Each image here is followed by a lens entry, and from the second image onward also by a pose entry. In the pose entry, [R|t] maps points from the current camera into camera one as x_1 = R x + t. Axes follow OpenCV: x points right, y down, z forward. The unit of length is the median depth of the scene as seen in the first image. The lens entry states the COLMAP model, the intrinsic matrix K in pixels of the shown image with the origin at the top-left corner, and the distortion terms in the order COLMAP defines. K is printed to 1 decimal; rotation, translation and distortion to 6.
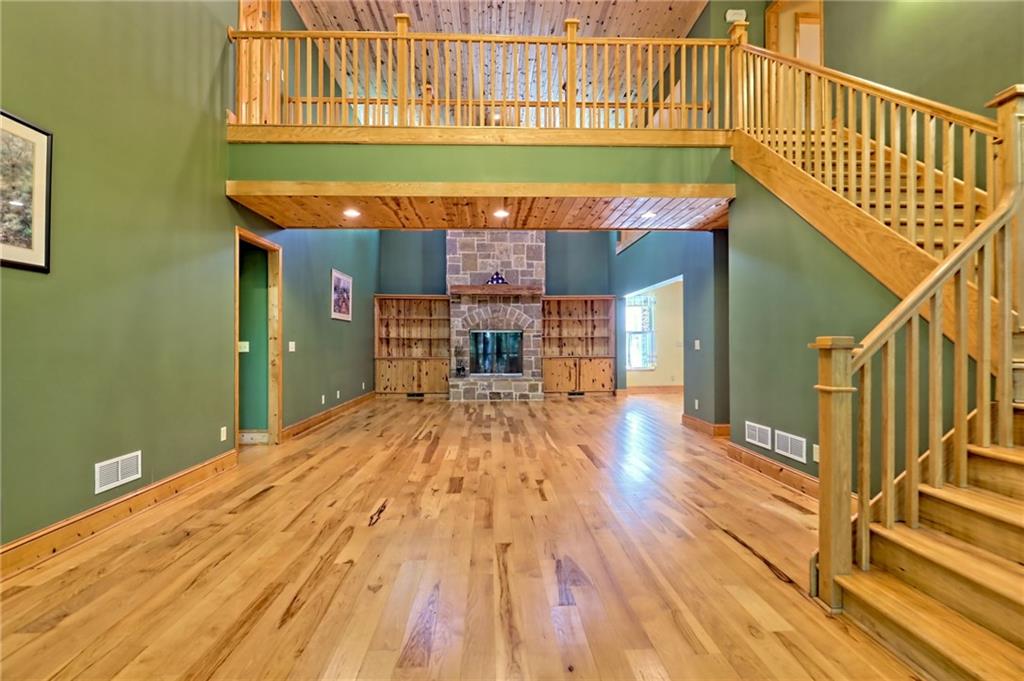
lens RADIAL K [[474.3, 0, 508.8], [0, 474.3, 343.3], [0, 0, 1]] dist [-0.003990, -0.000325]
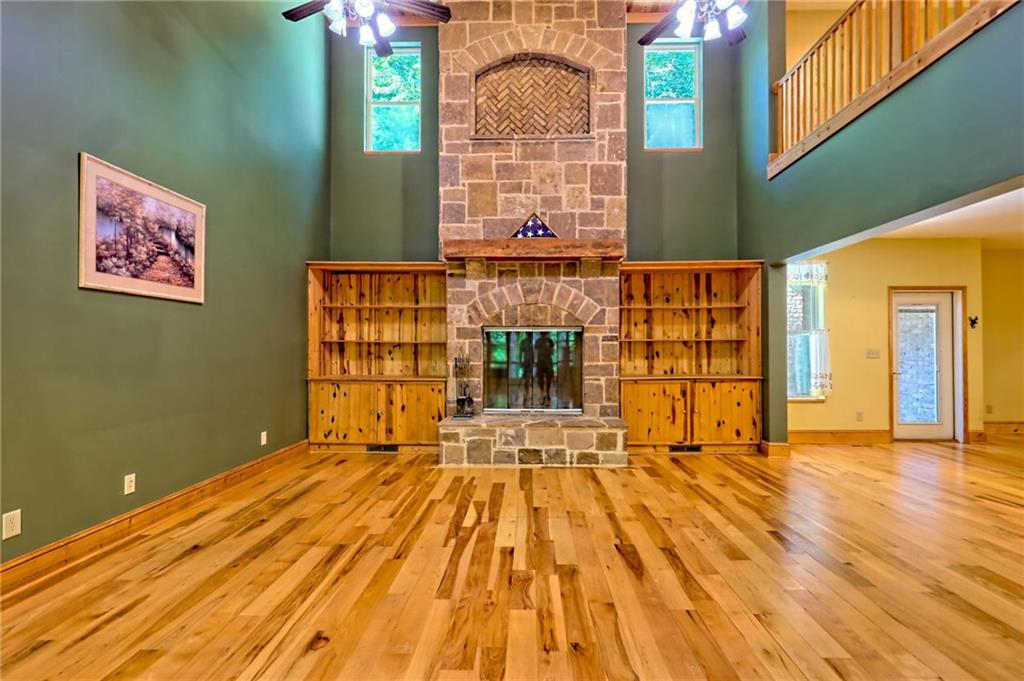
lens RADIAL K [[474.3, 0, 504.9], [0, 474.3, 346.2], [0, 0, 1]] dist [-0.003990, -0.000325]
pose [[0.995884, 0.001386, -0.090623, -0.009258], [-0.001833, 0.999987, -0.004857, -0.004040], [0.090615, 0.005003, 0.995873, 0.468905]]
